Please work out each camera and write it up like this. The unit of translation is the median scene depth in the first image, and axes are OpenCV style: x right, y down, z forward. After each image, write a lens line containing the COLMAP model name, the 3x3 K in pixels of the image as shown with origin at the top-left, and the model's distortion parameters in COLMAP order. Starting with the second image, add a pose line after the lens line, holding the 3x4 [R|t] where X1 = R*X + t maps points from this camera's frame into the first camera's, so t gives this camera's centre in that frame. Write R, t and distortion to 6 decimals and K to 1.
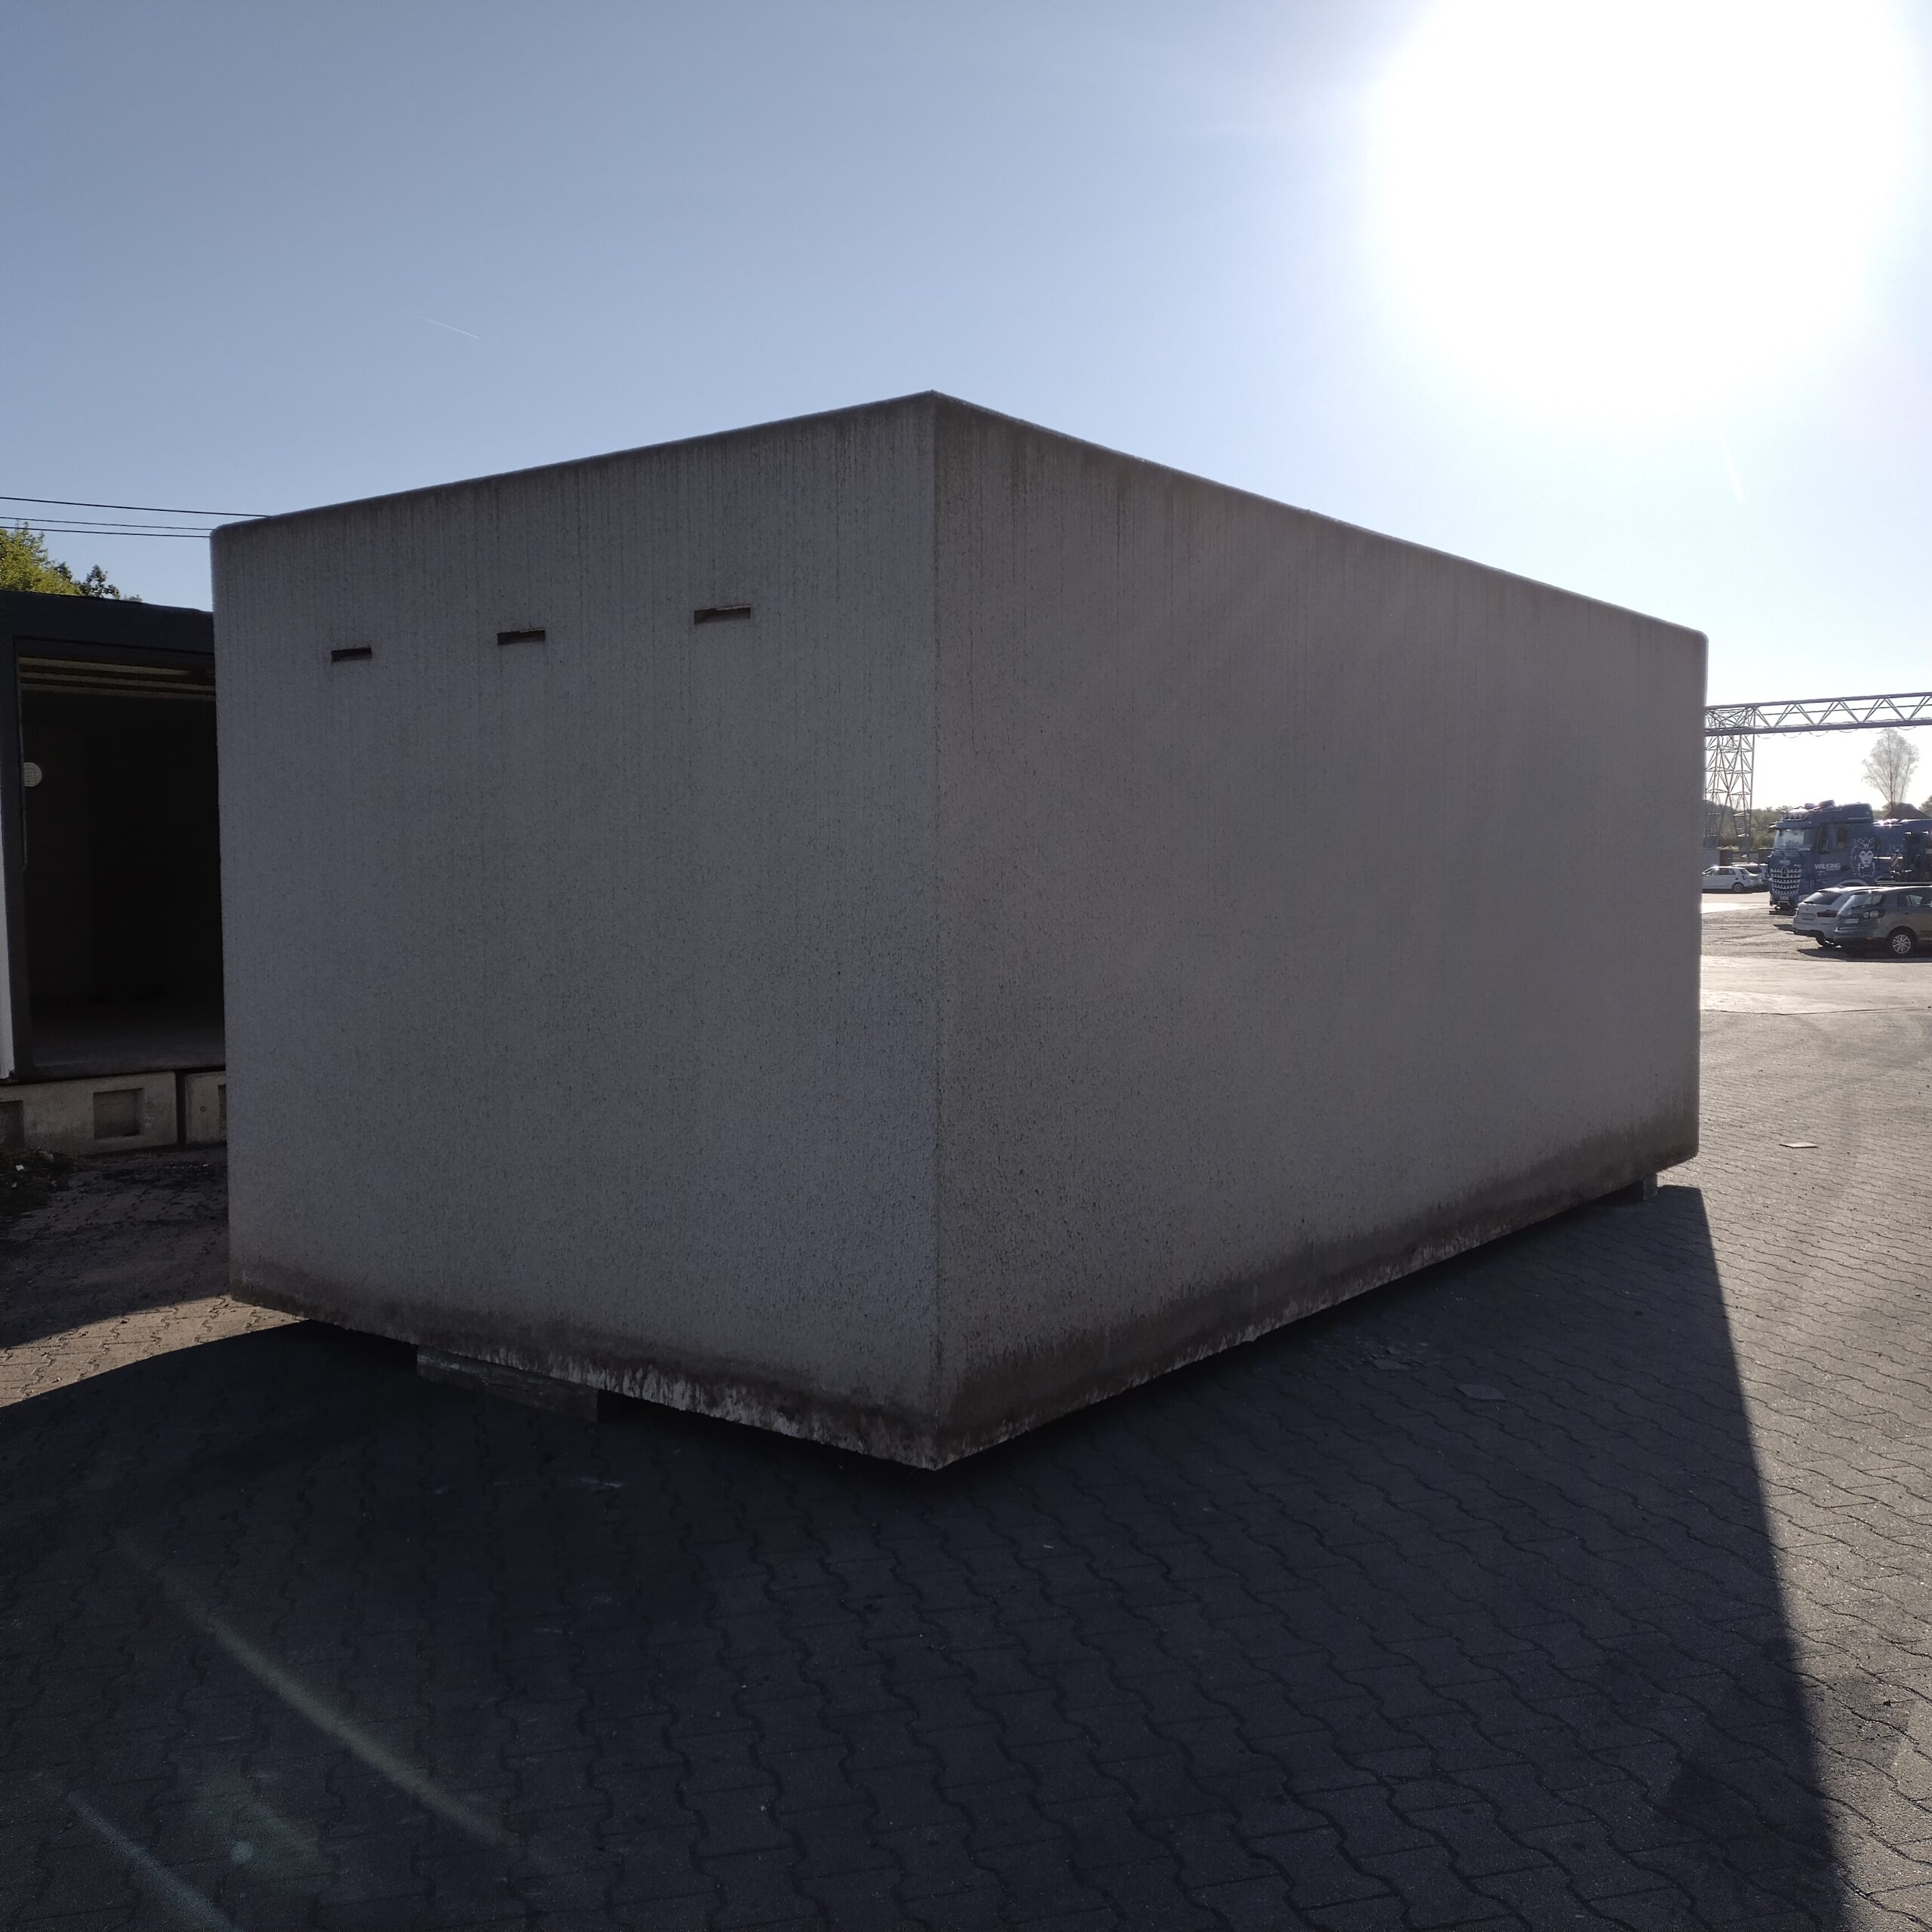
lens RADIAL K [[1889.6, 0, 966.0], [0, 1889.6, 966.0], [0, 0, 1]] dist [0.115189, -0.176454]
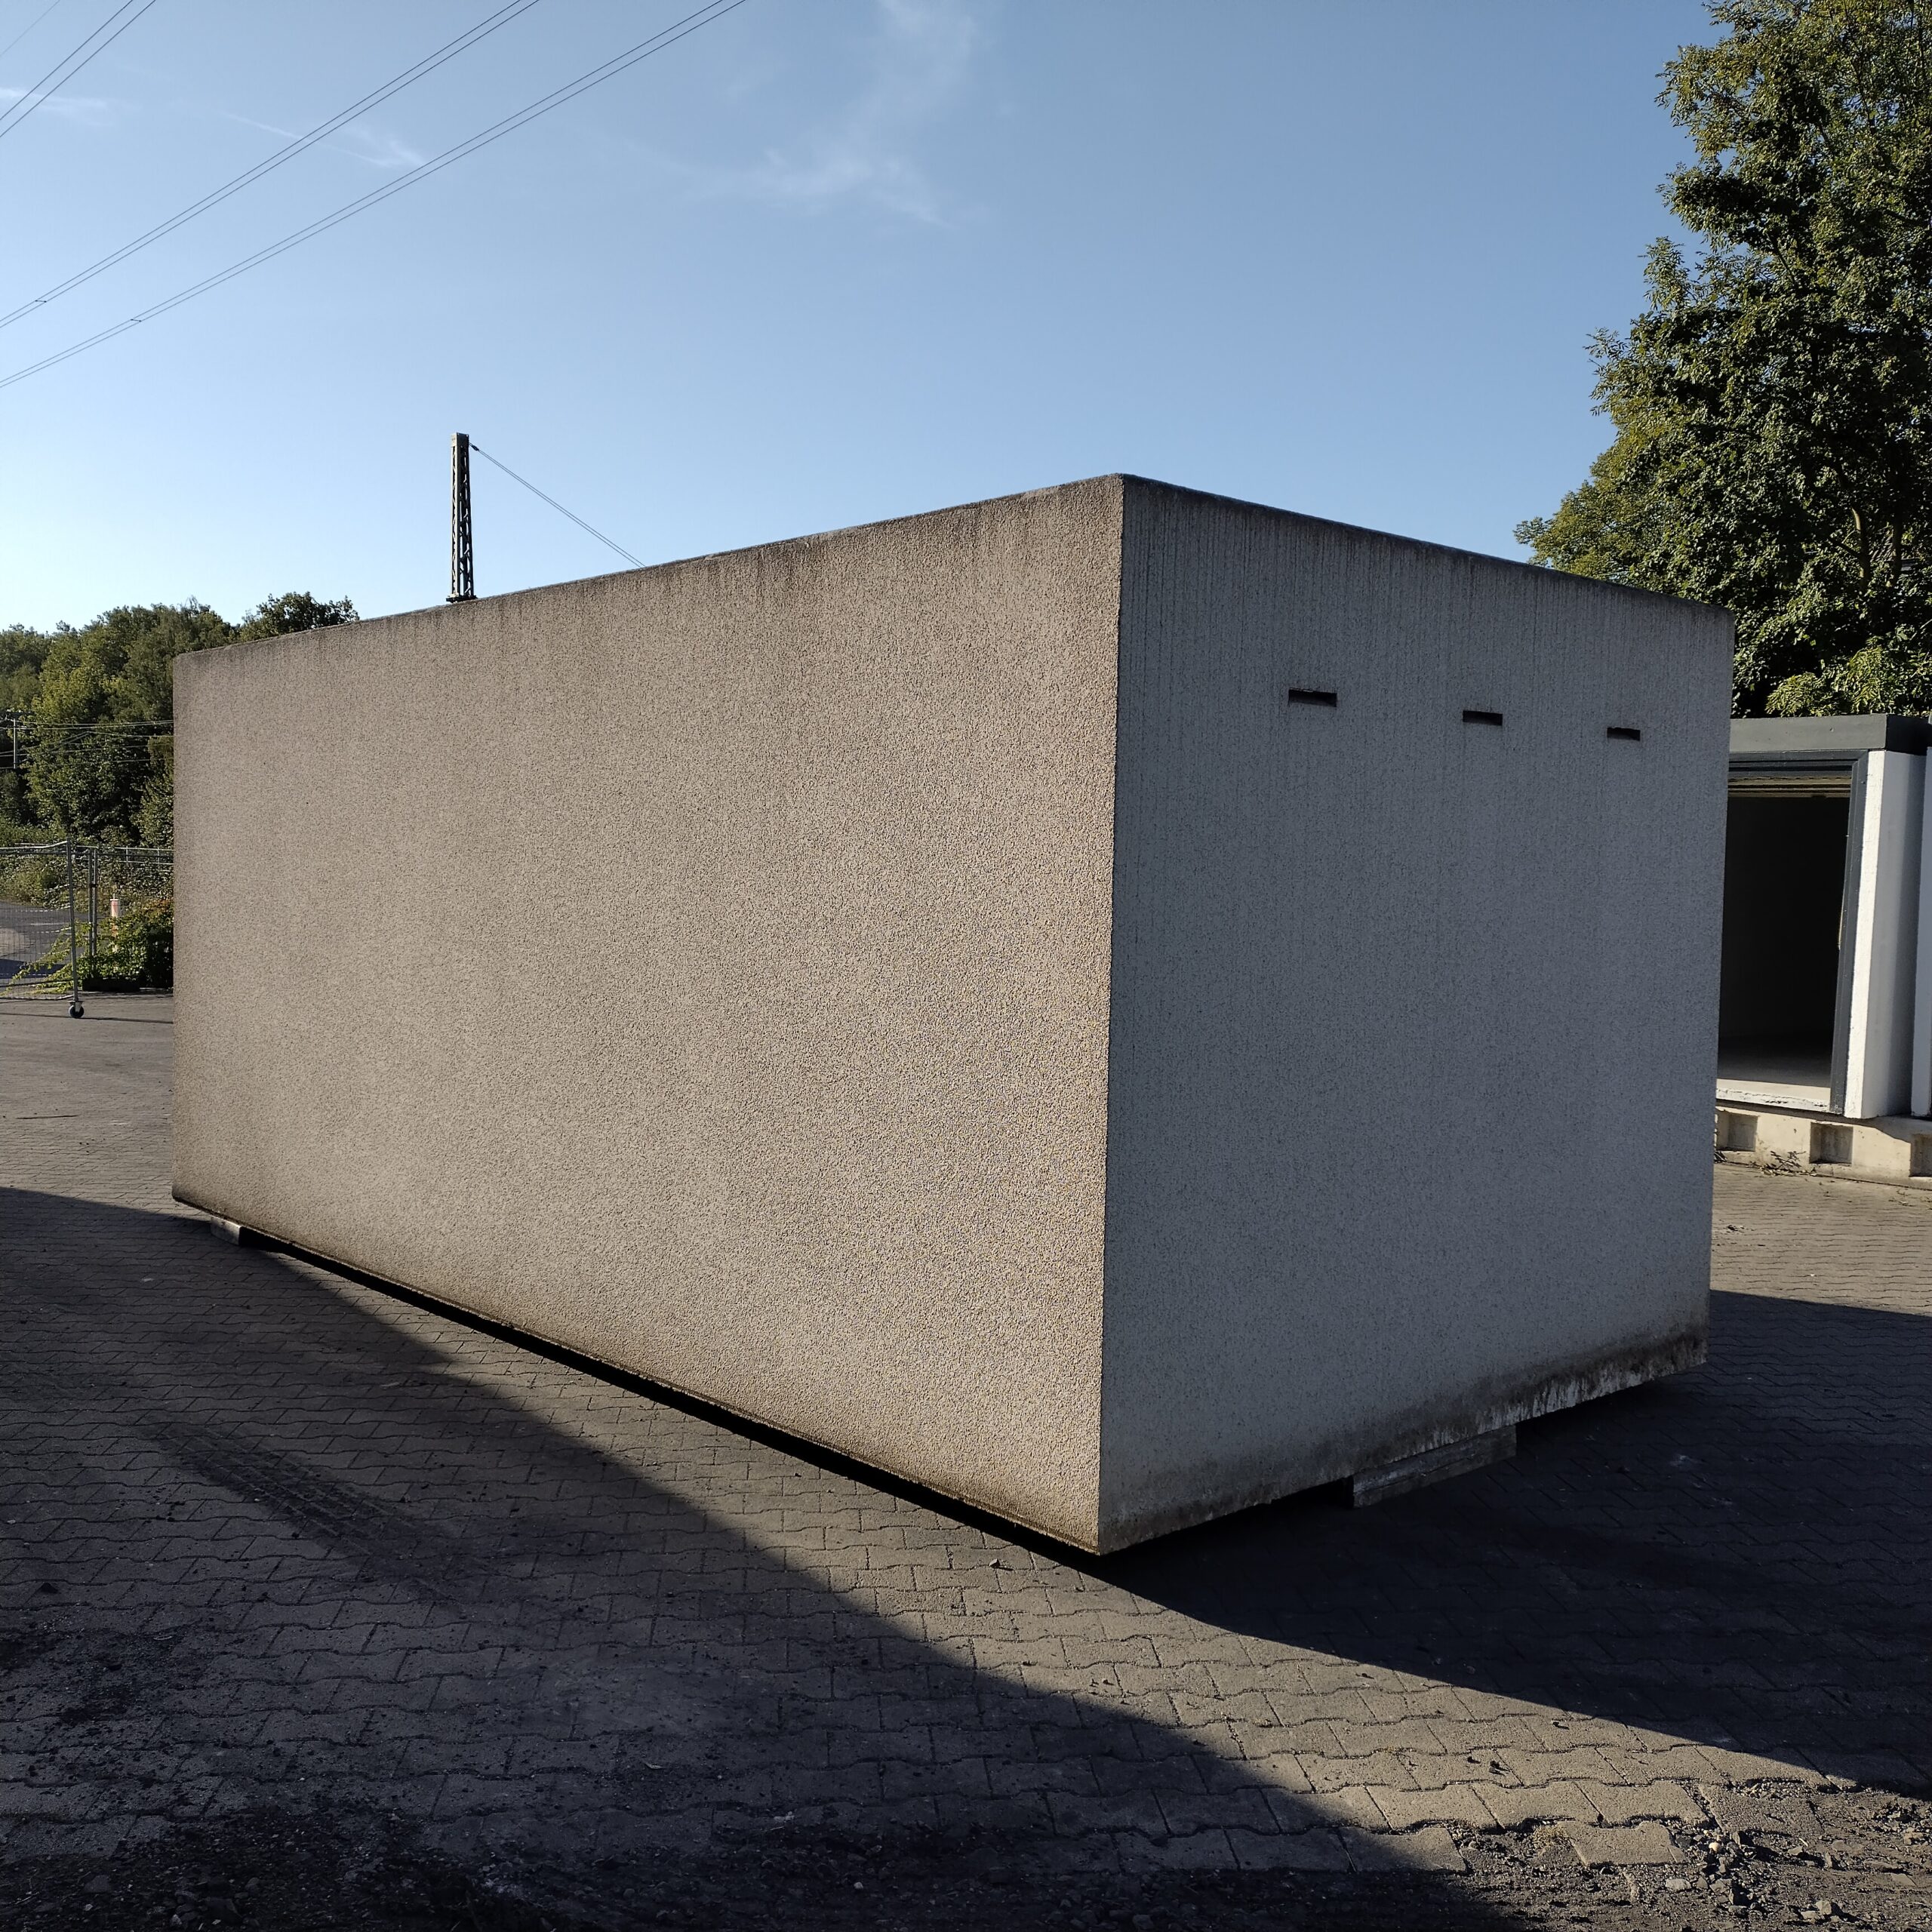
lens RADIAL K [[1889.6, 0, 966.0], [0, 1889.6, 966.0], [0, 0, 1]] dist [0.115189, -0.176454]
pose [[0.176681, -0.042585, 0.983347, -1.282828], [0.032497, 0.998771, 0.037414, -0.086981], [-0.983732, 0.025346, 0.177848, 1.088187]]
